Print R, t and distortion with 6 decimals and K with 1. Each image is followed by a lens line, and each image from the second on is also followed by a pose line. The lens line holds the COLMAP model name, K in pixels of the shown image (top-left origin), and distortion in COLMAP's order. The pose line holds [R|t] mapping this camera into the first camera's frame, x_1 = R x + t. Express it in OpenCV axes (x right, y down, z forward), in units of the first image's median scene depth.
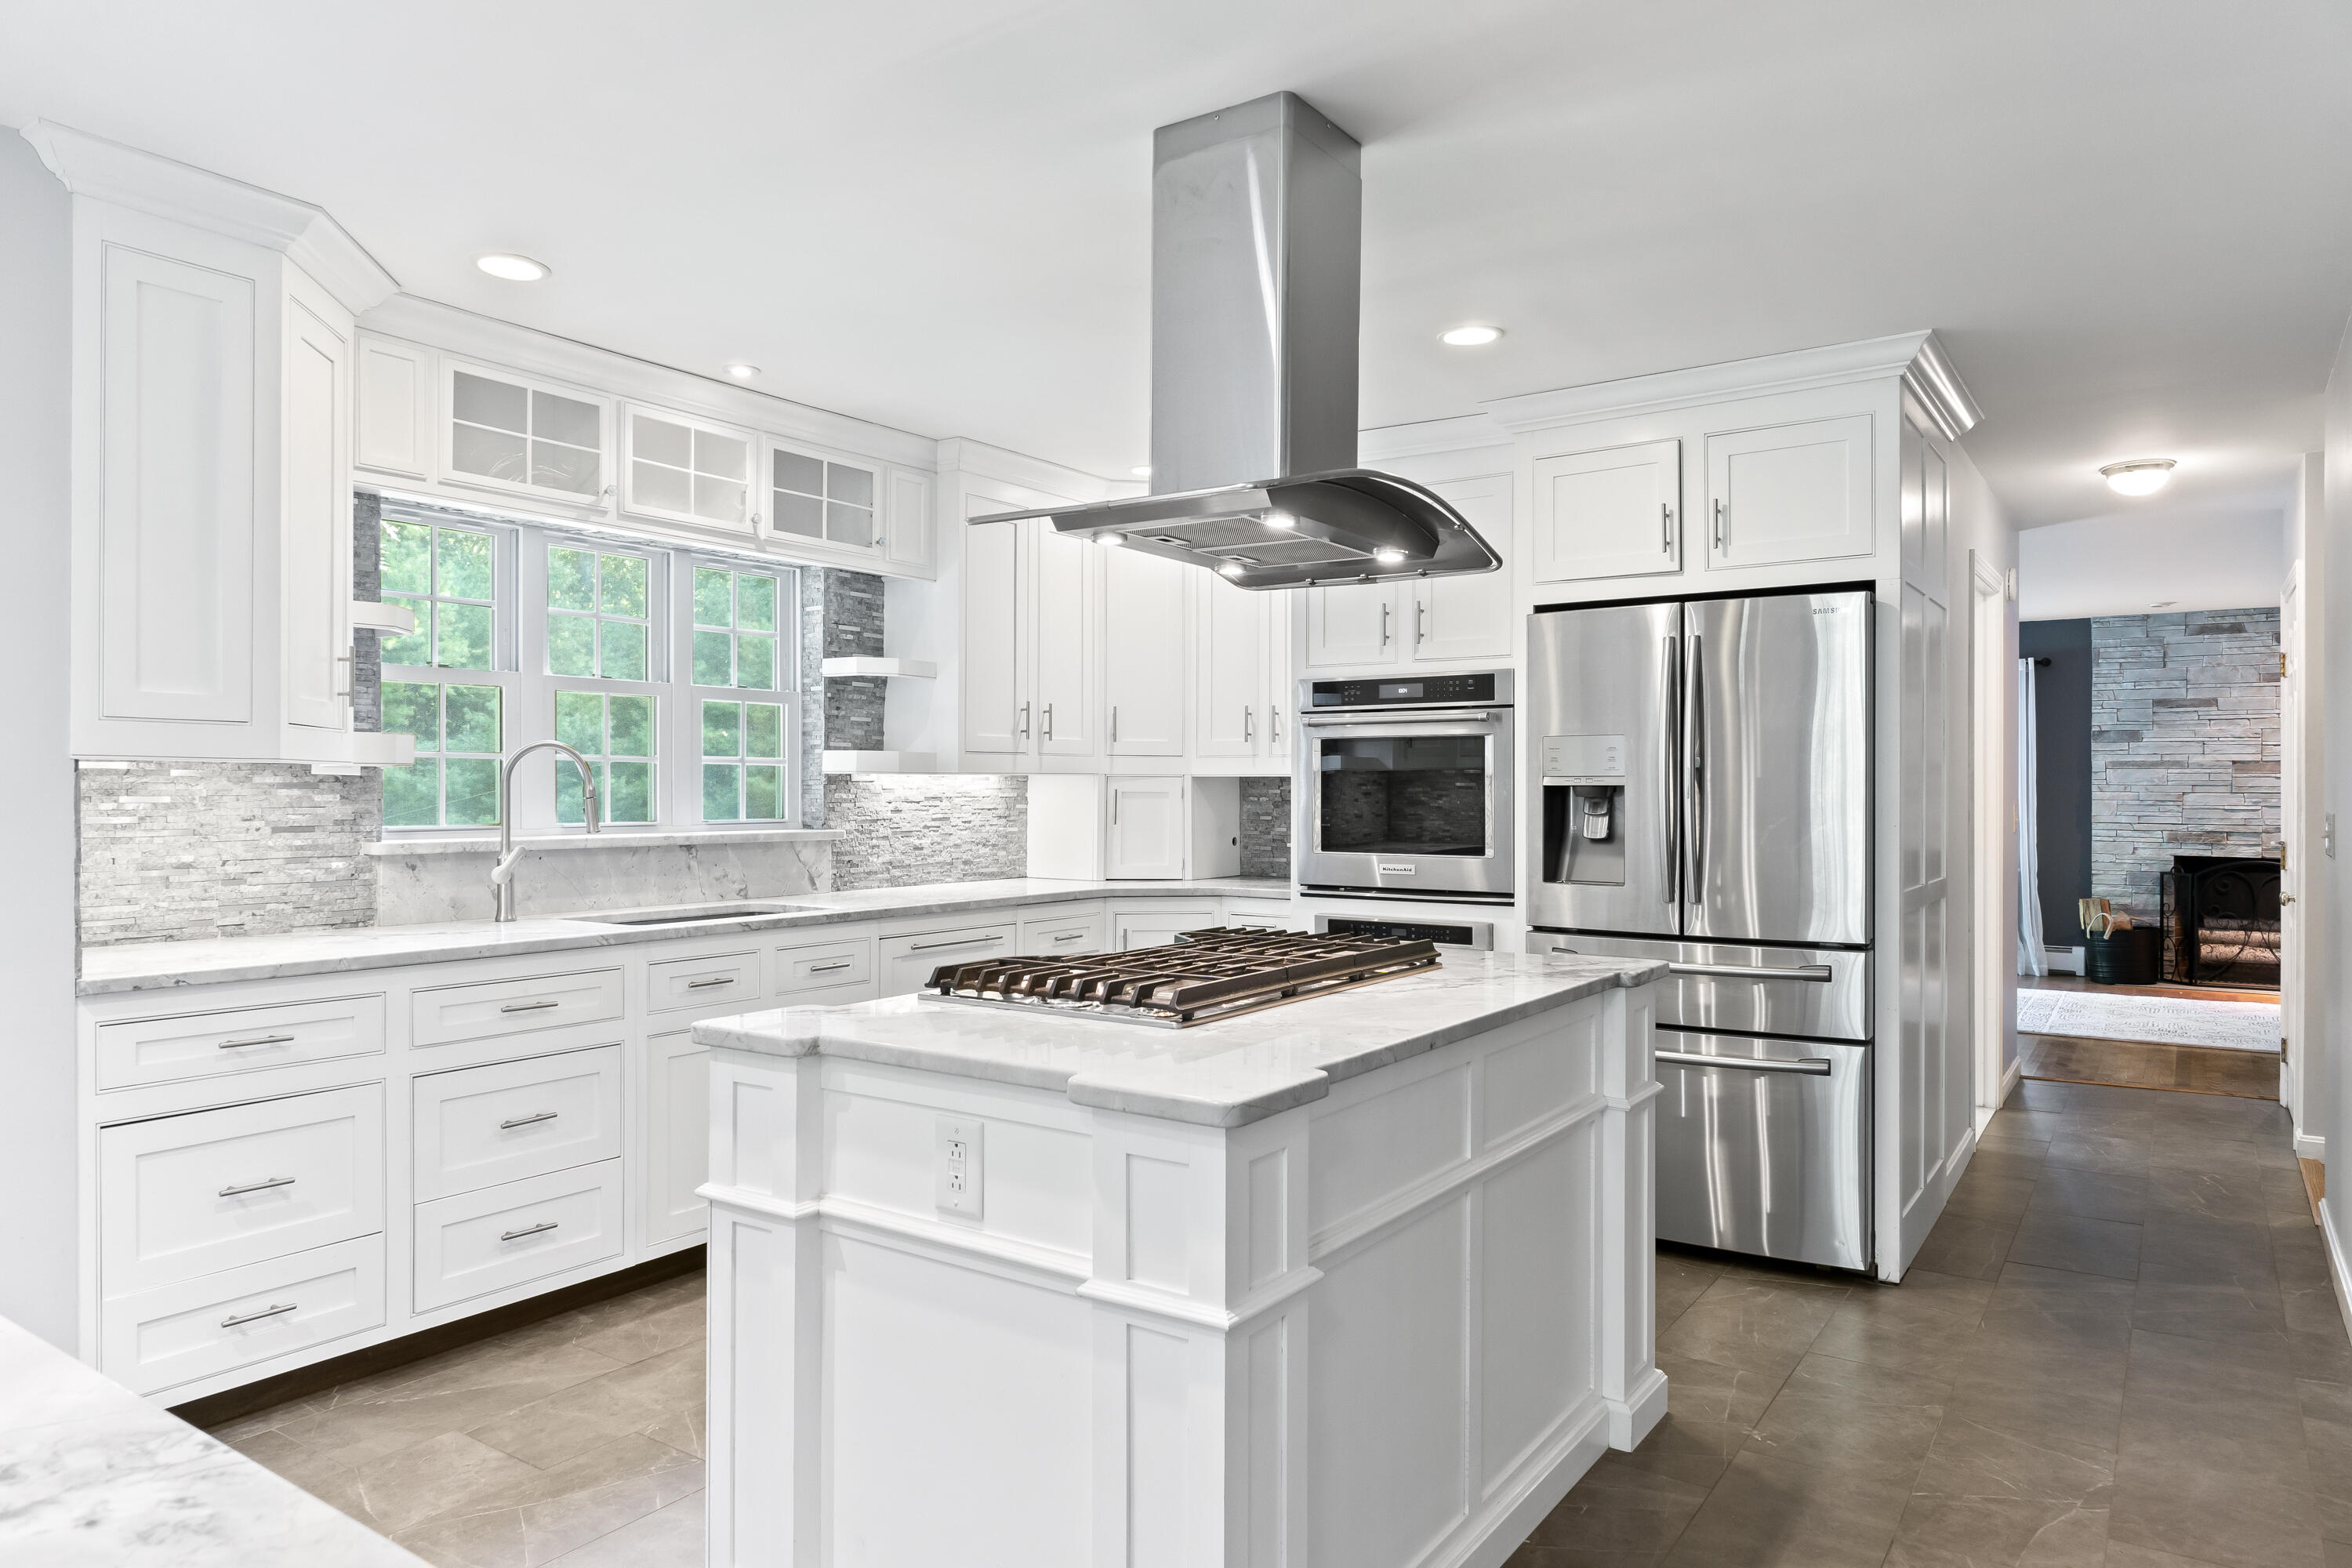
lens RADIAL K [[1496.3, 0, 1174.2], [0, 1496.3, 782.9], [0, 0, 1]] dist [0.002750, -0.000534]
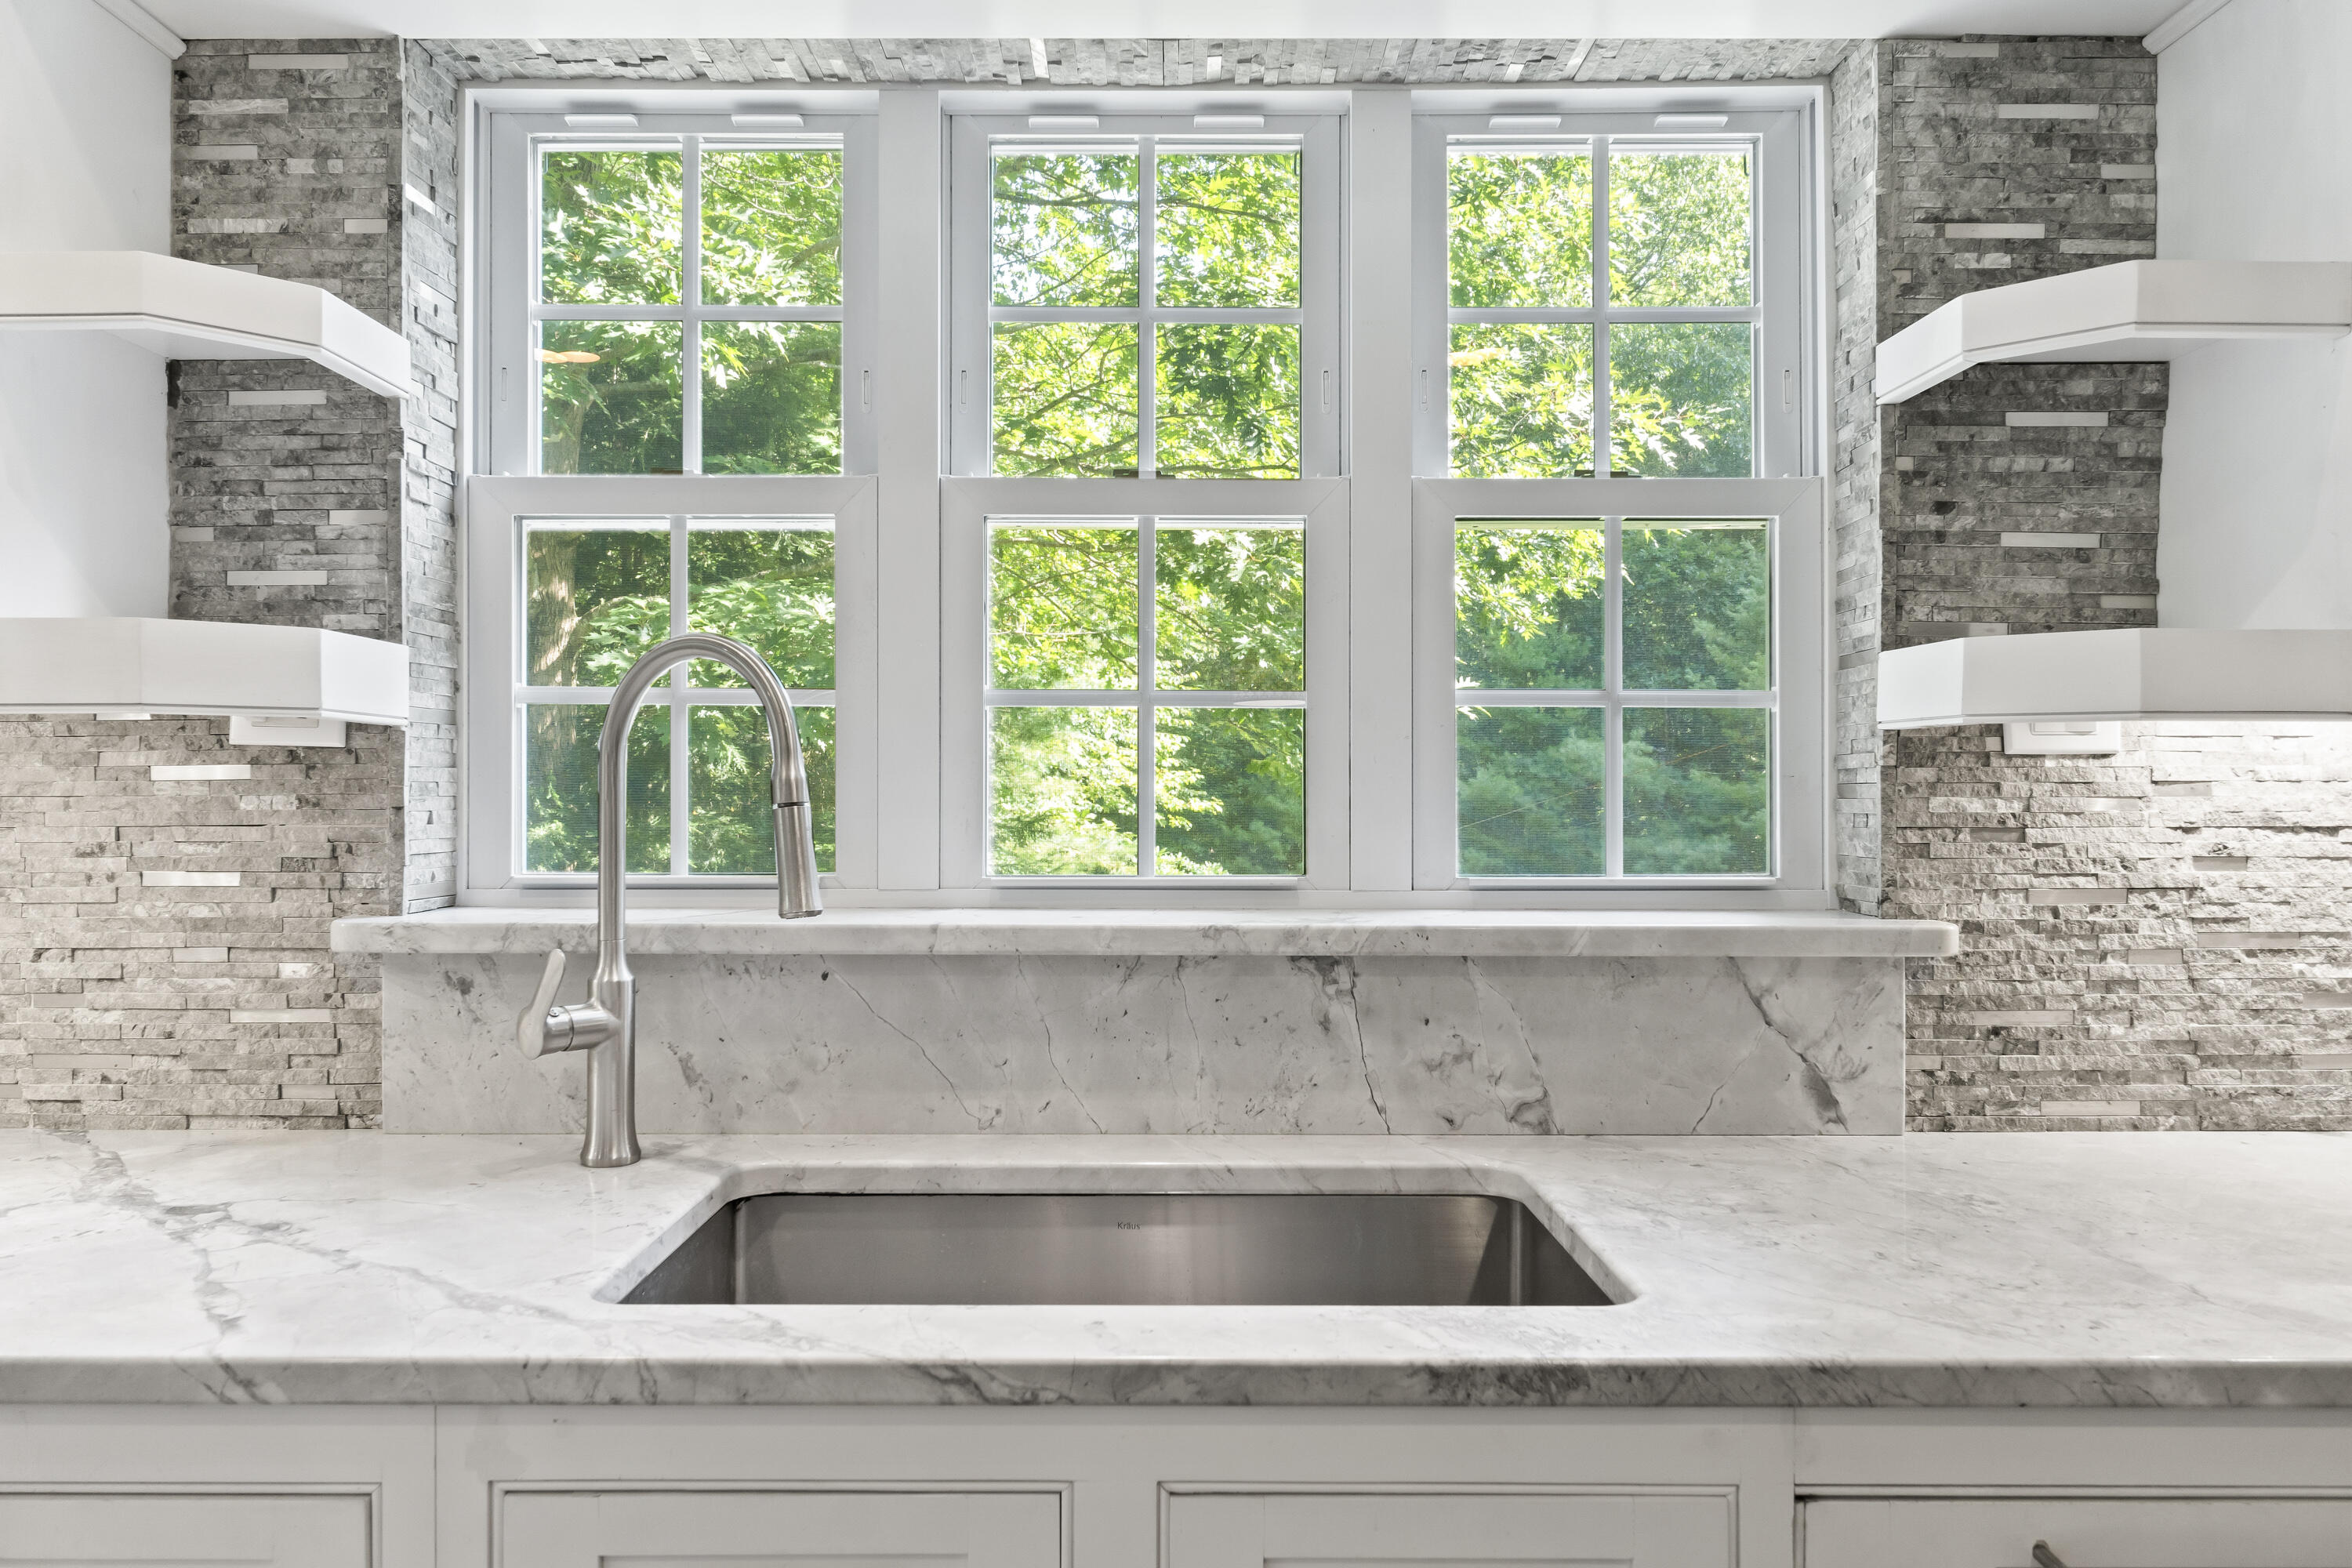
lens RADIAL K [[1496.3, 0, 1172.6], [0, 1496.3, 797.1], [0, 0, 1]] dist [0.002750, -0.000534]
pose [[0.565662, -0.010981, -0.824564, -0.071482], [0.002944, 0.999932, -0.011296, 0.010448], [0.824632, 0.003963, 0.565656, 0.739073]]
